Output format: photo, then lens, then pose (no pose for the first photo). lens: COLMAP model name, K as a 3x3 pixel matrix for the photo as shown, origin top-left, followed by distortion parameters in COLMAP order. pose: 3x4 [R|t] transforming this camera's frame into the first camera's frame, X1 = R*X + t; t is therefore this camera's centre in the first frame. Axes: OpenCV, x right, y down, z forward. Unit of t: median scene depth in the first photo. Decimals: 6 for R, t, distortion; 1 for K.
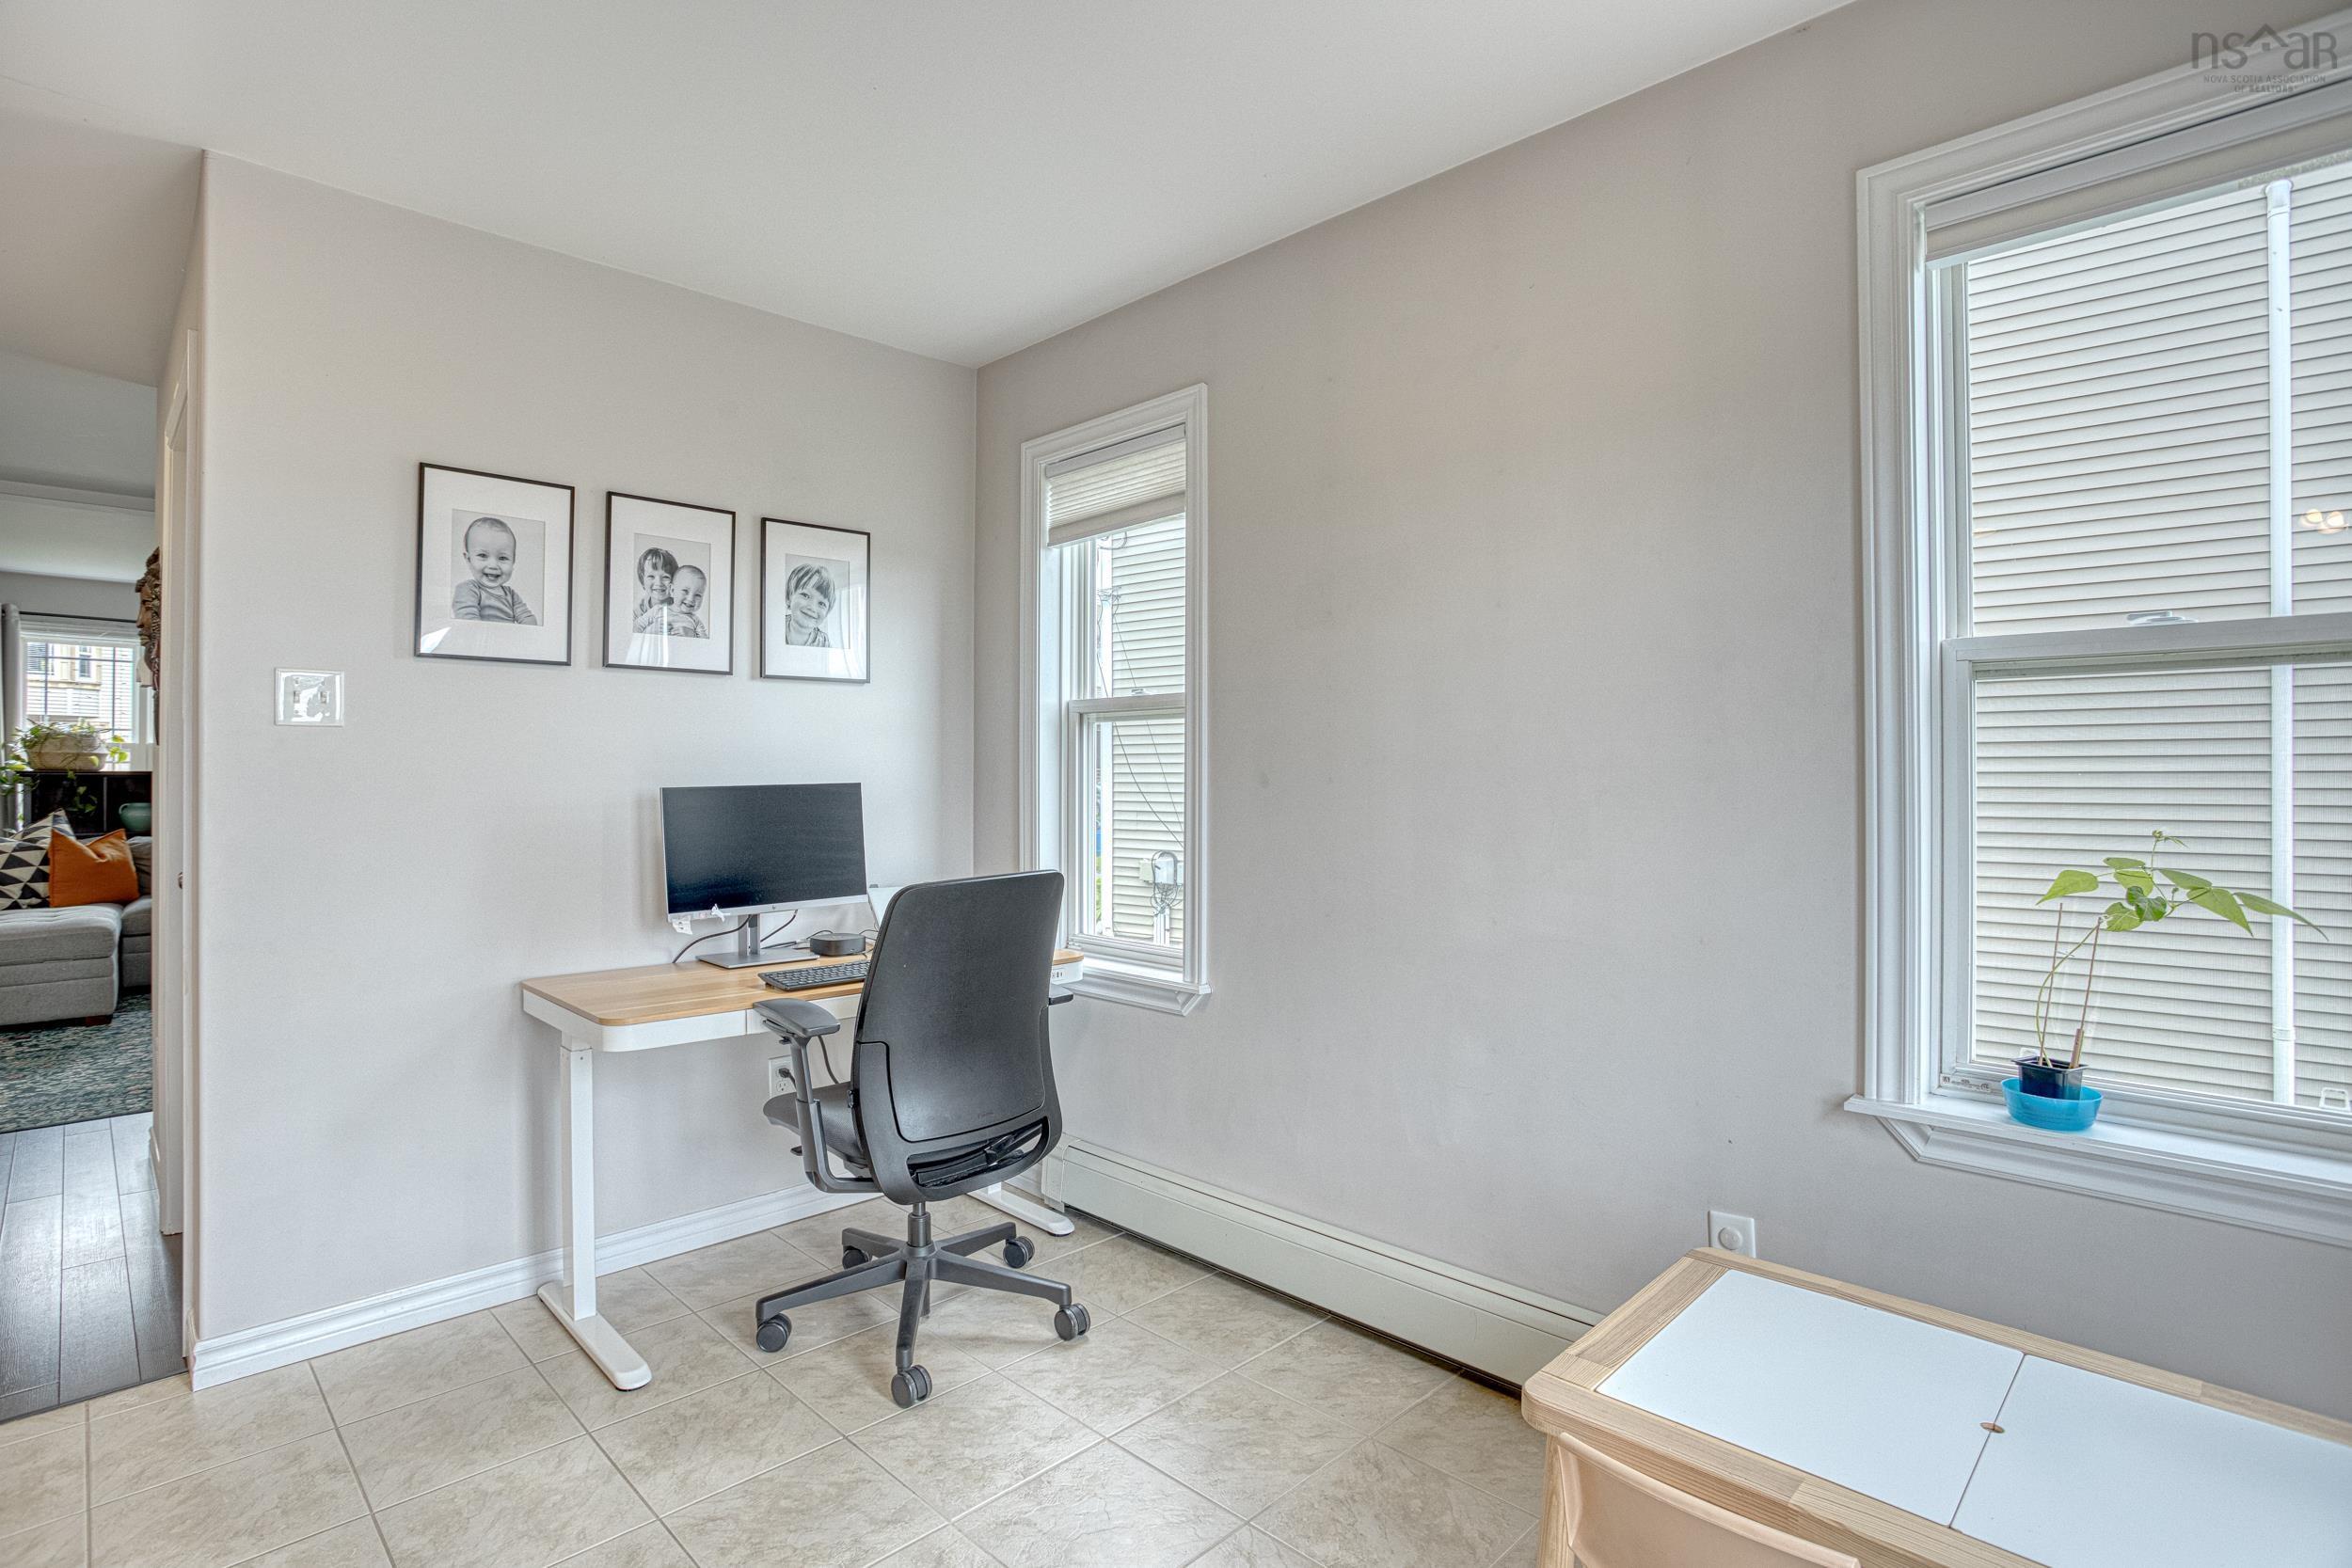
lens RADIAL K [[1151.2, 0, 1167.6], [0, 1151.2, 776.2], [0, 0, 1]] dist [-0.073988, 0.031606]
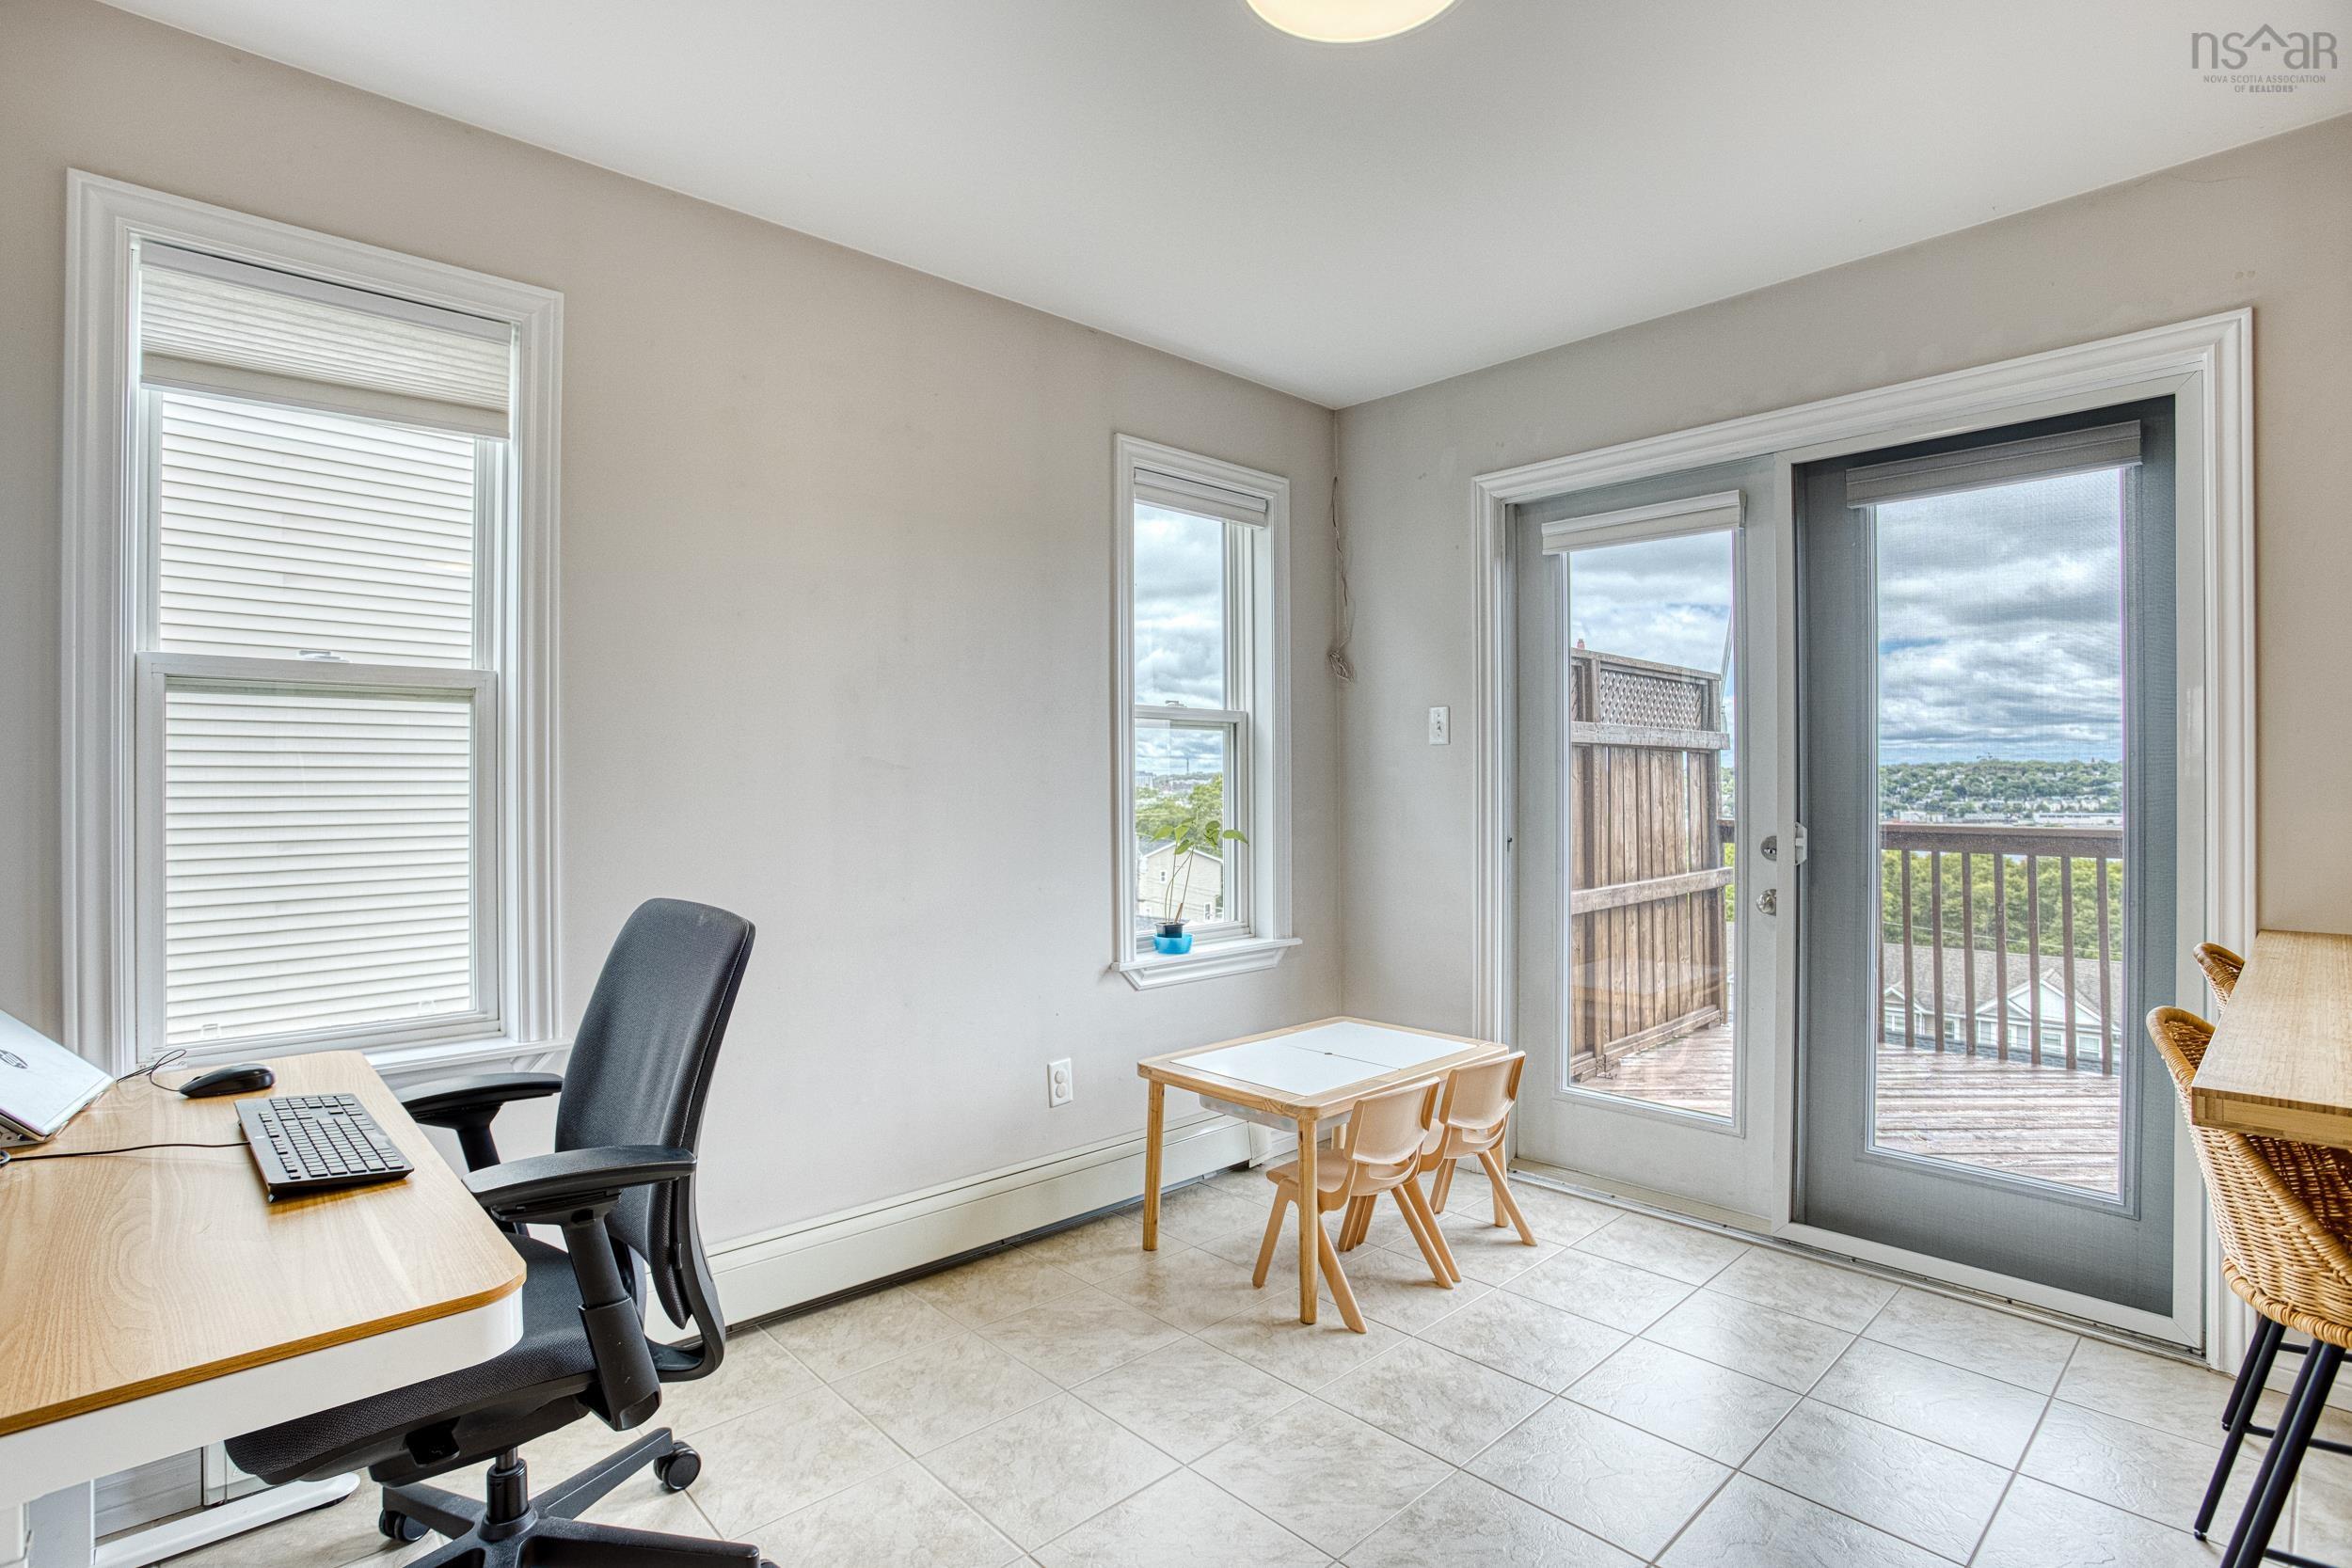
lens RADIAL K [[1151.2, 0, 1167.6], [0, 1151.2, 776.2], [0, 0, 1]] dist [-0.073988, 0.031606]
pose [[0.032656, 0.006099, 0.999448, -0.813650], [0.002520, 0.999978, -0.006184, 0.004637], [-0.999463, 0.002720, 0.032640, 0.597818]]
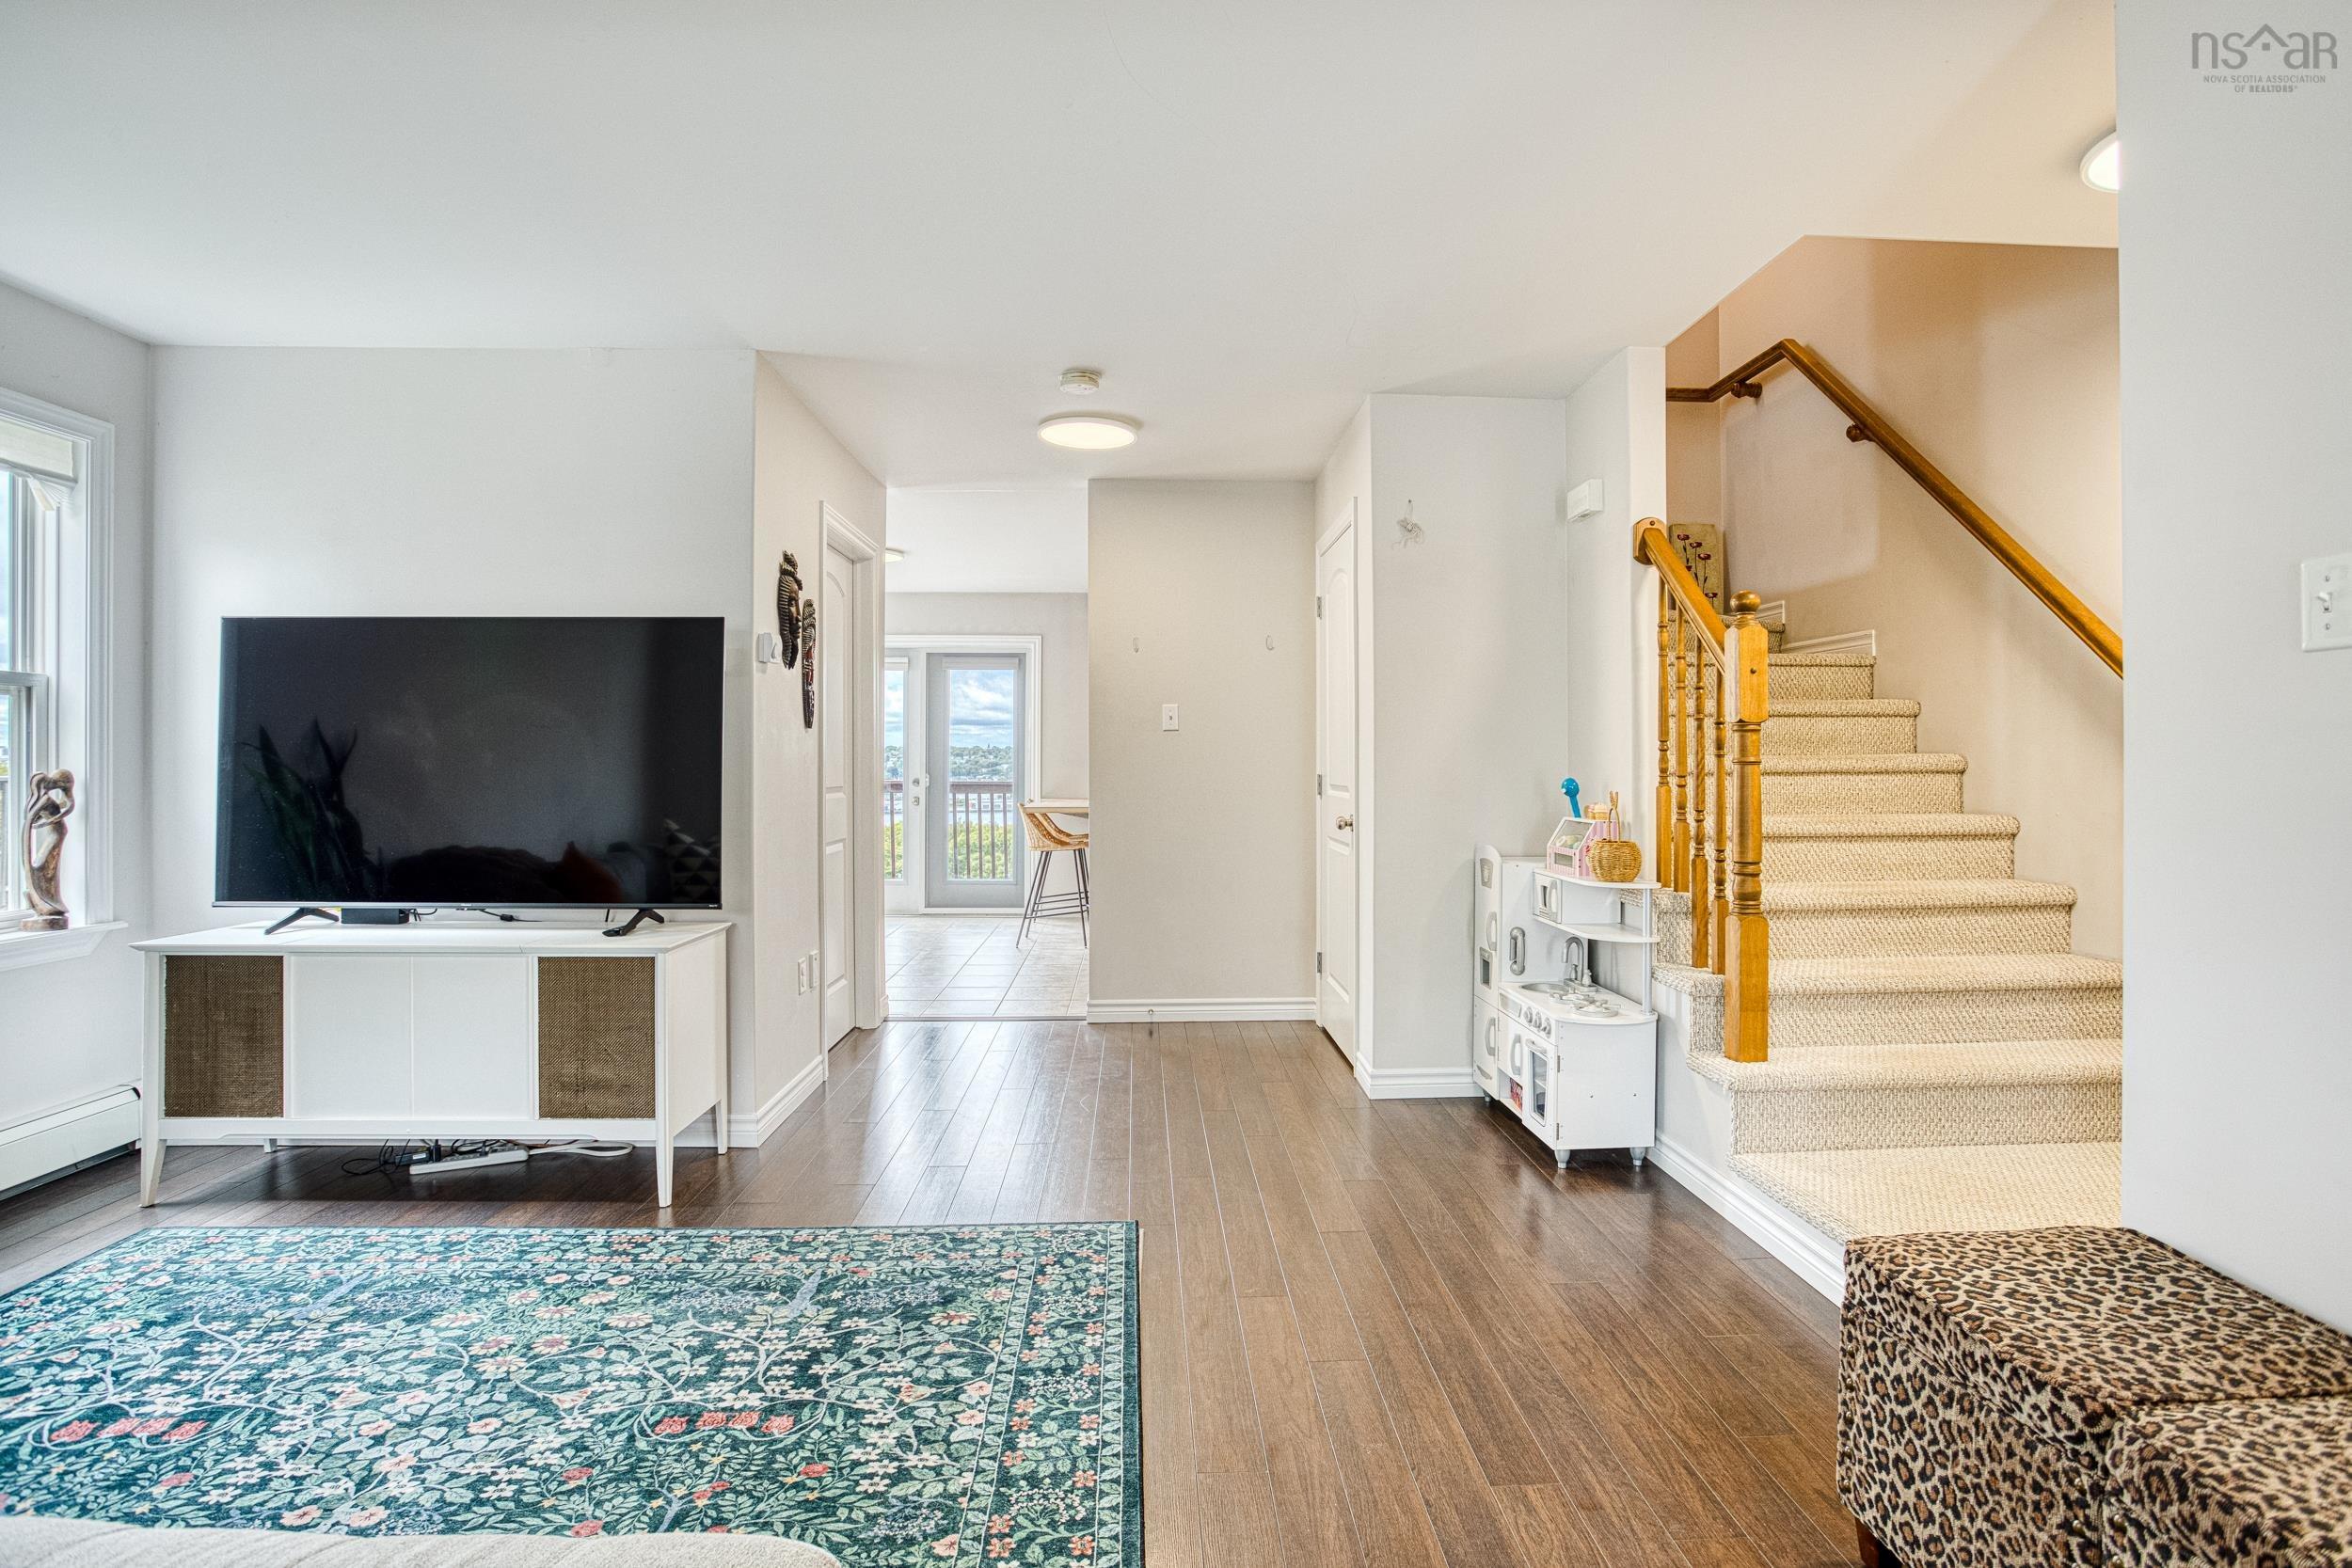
lens RADIAL K [[1178.3, 0, 1196.1], [0, 1178.3, 753.8], [0, 0, 1]] dist [-0.065868, 0.027393]
pose [[-0.743235, 0.005855, 0.669005, -2.593827], [0.000726, 0.999968, -0.007946, 0.016130], [-0.669030, -0.005420, -0.743216, 2.057910]]
